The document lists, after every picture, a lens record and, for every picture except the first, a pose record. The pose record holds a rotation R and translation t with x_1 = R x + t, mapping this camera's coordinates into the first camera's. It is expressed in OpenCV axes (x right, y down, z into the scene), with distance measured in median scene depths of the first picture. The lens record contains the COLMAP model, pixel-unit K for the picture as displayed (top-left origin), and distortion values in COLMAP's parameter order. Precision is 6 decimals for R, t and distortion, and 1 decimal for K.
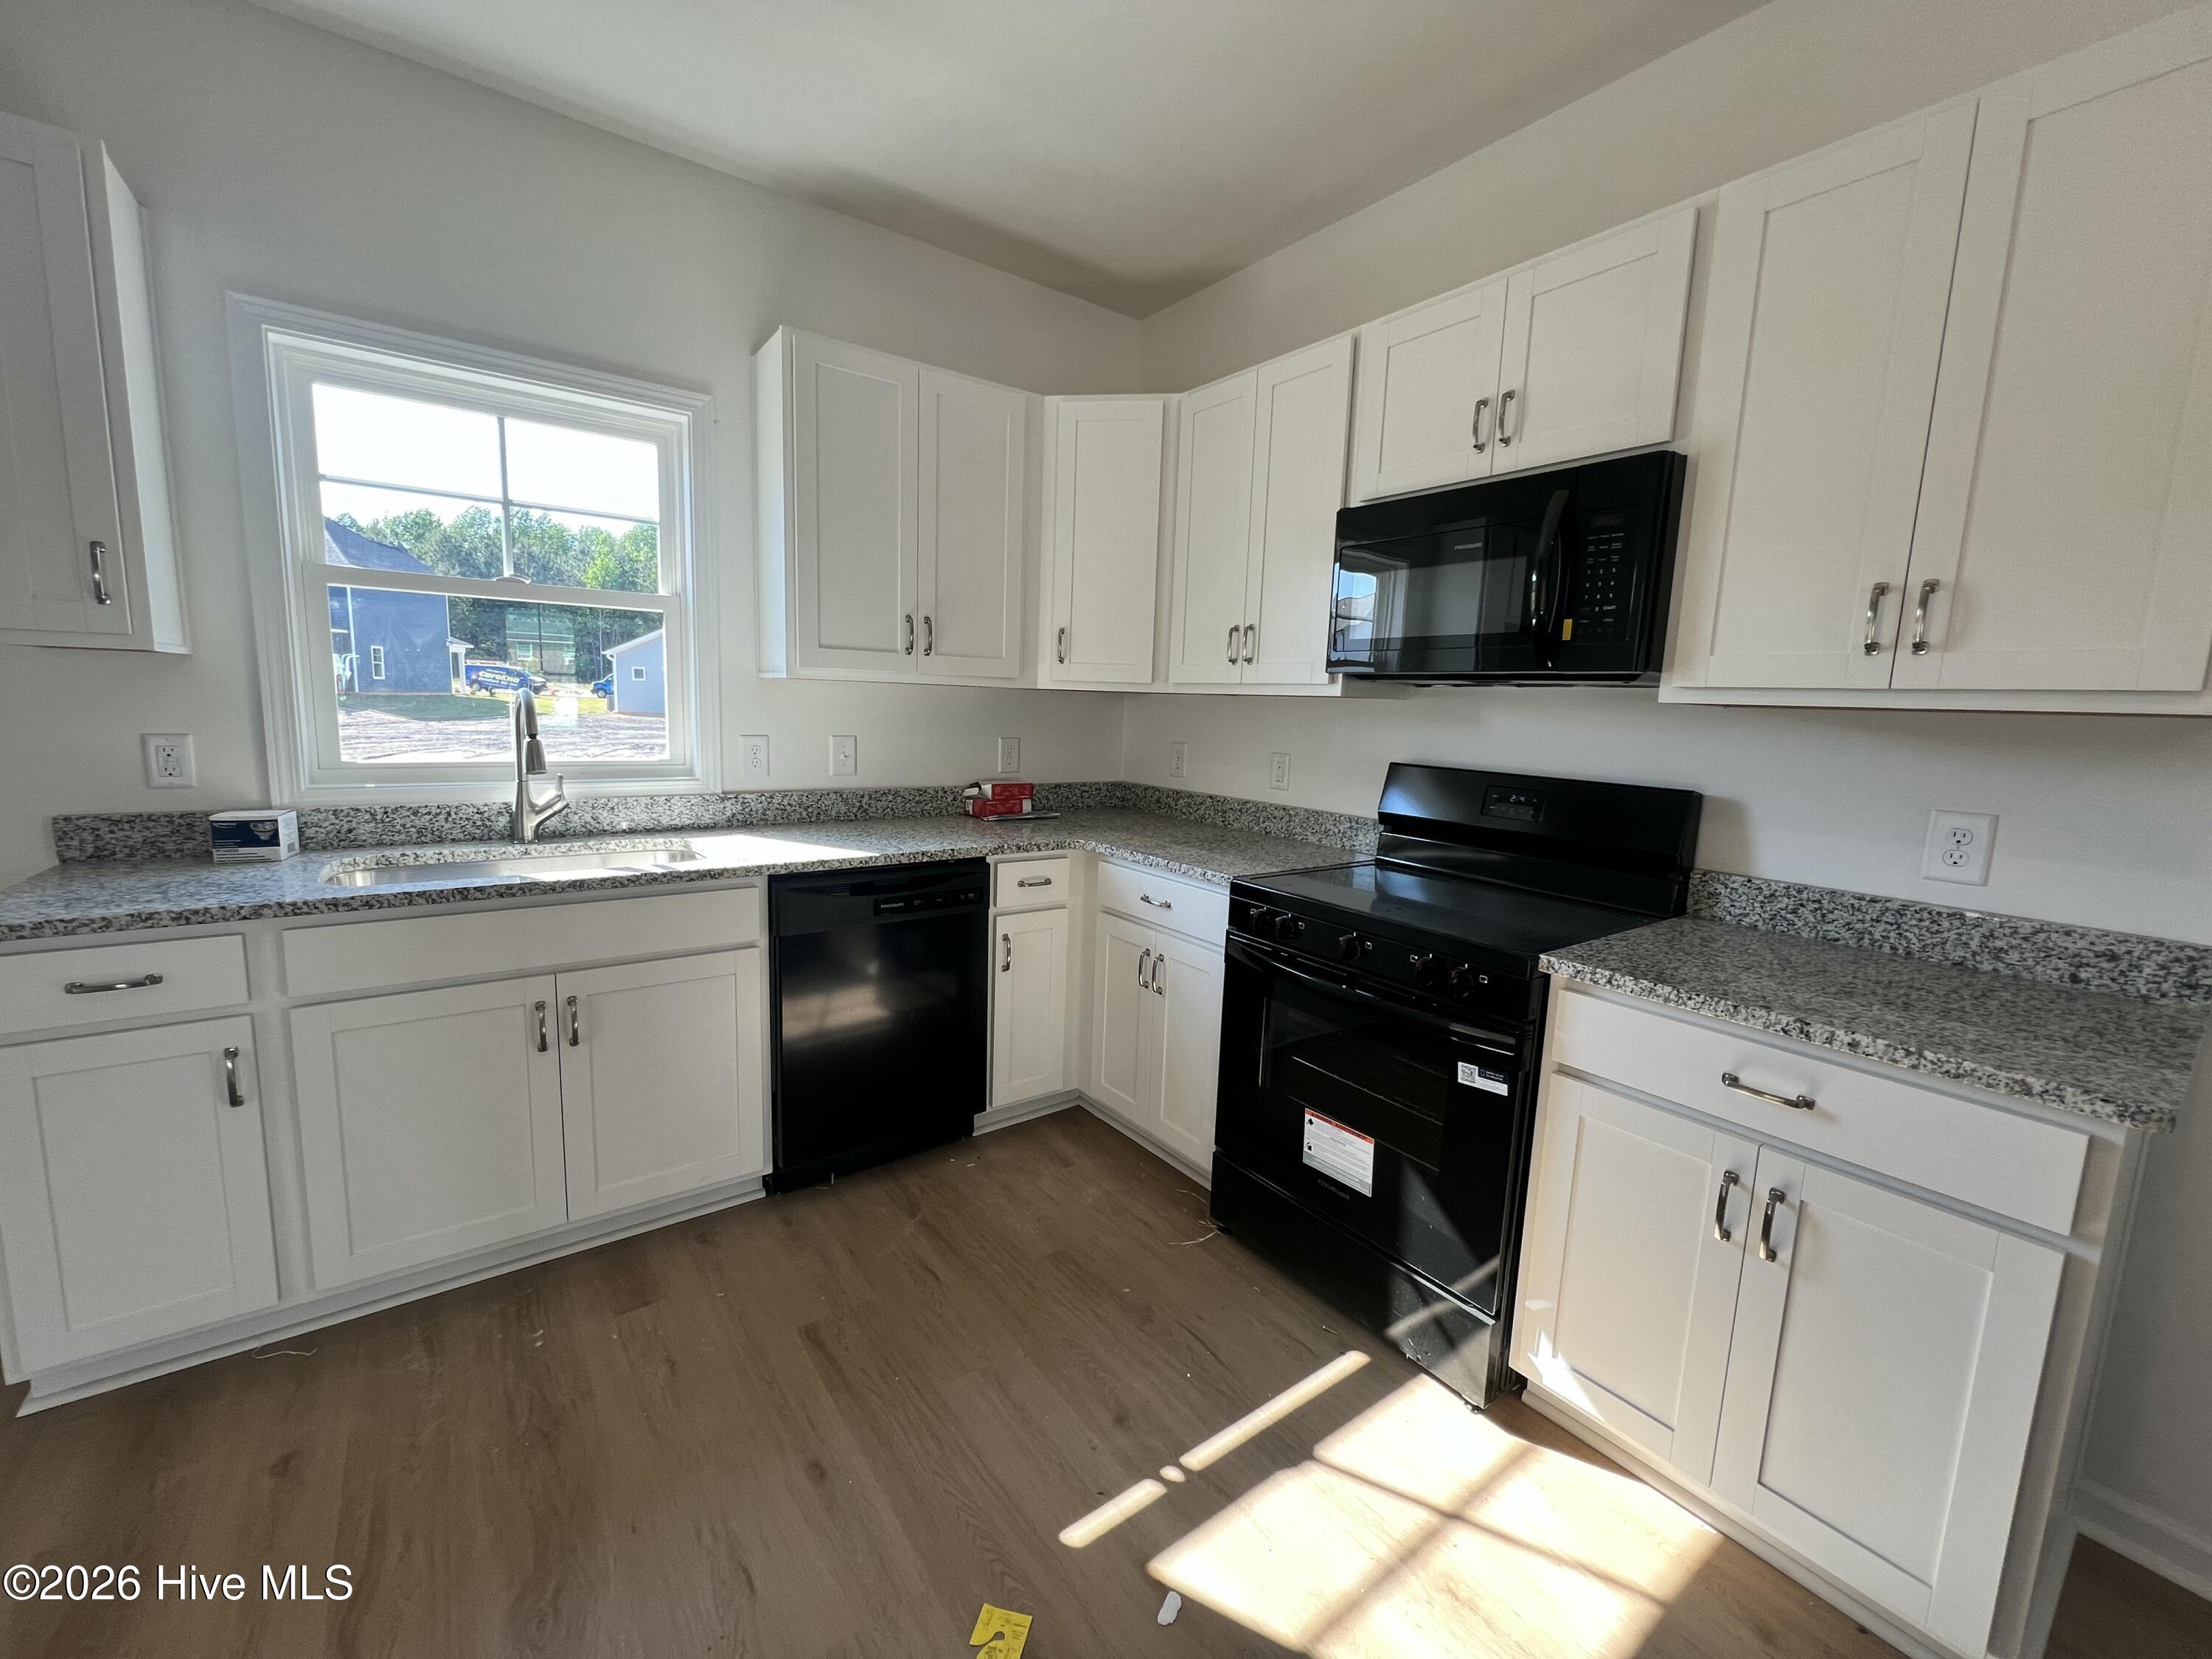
lens RADIAL K [[879.2, 0, 1106.0], [0, 879.2, 829.5], [0, 0, 1]] dist [-0.000051, 0.000145]
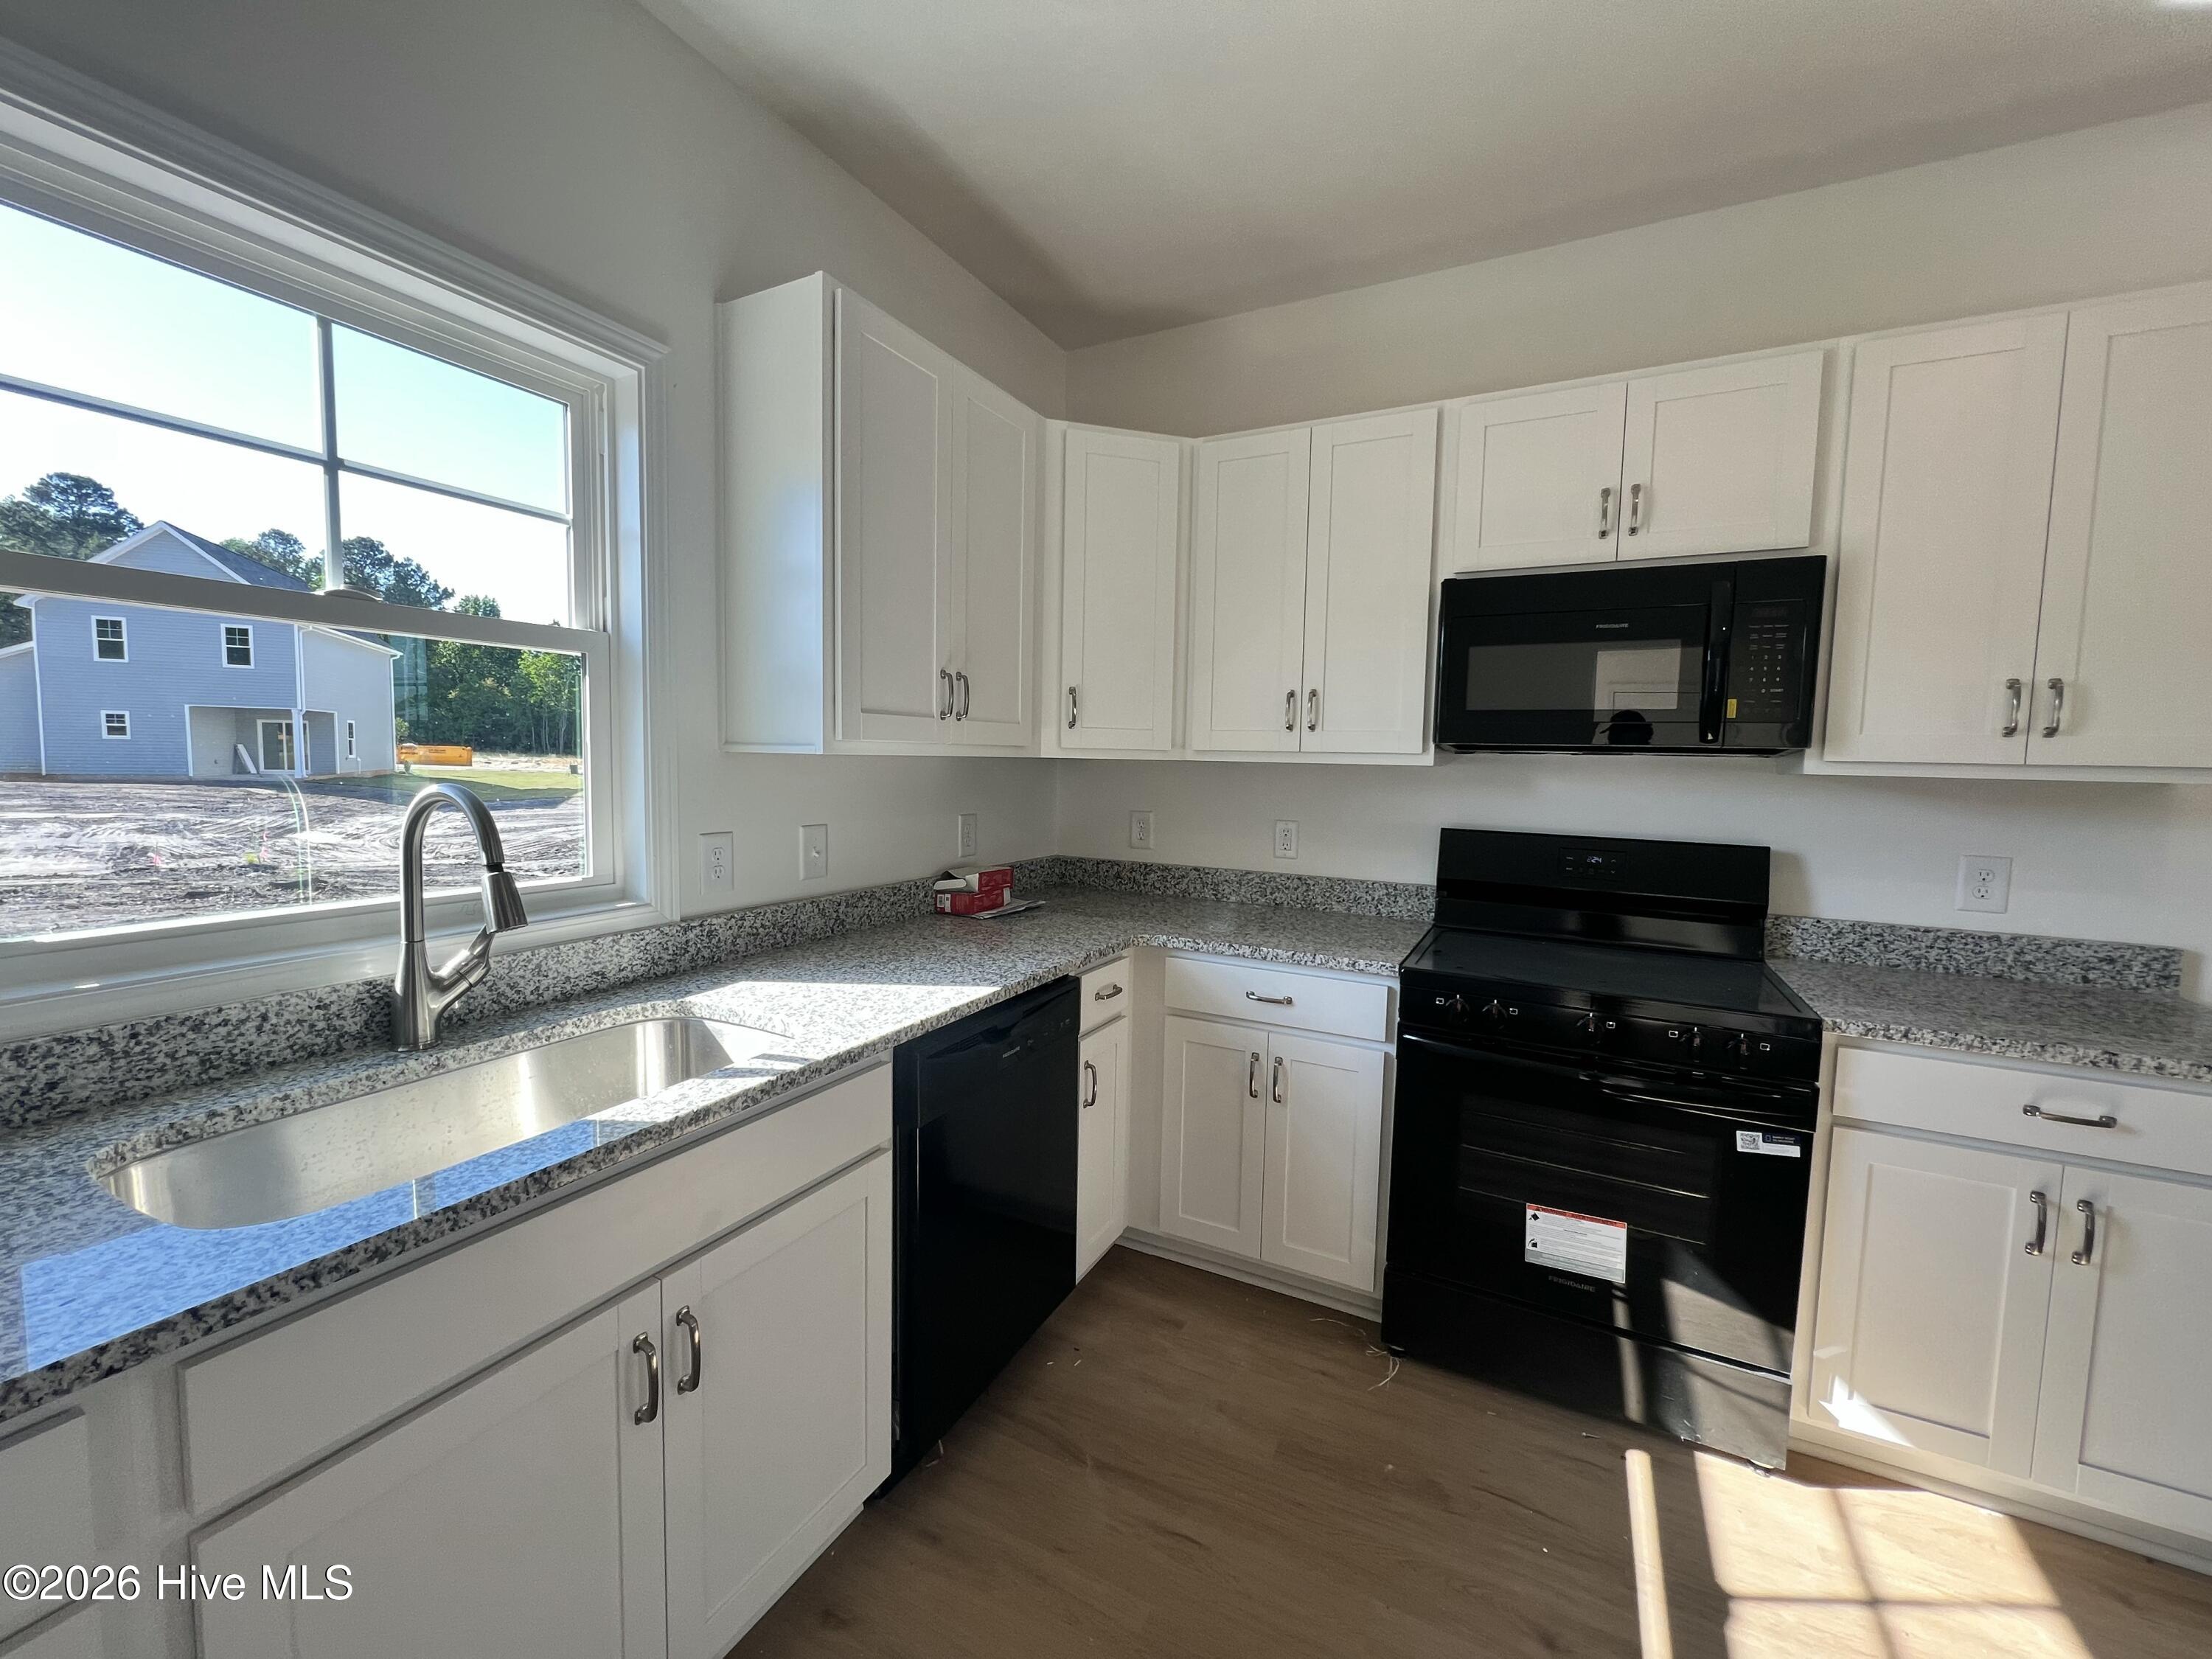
lens RADIAL K [[879.2, 0, 1106.0], [0, 879.2, 829.5], [0, 0, 1]] dist [-0.000051, 0.000145]
pose [[0.900162, -0.051840, 0.432460, -0.560782], [0.072873, 0.996822, -0.032191, -0.085828], [-0.429417, 0.060492, 0.901078, 0.311376]]
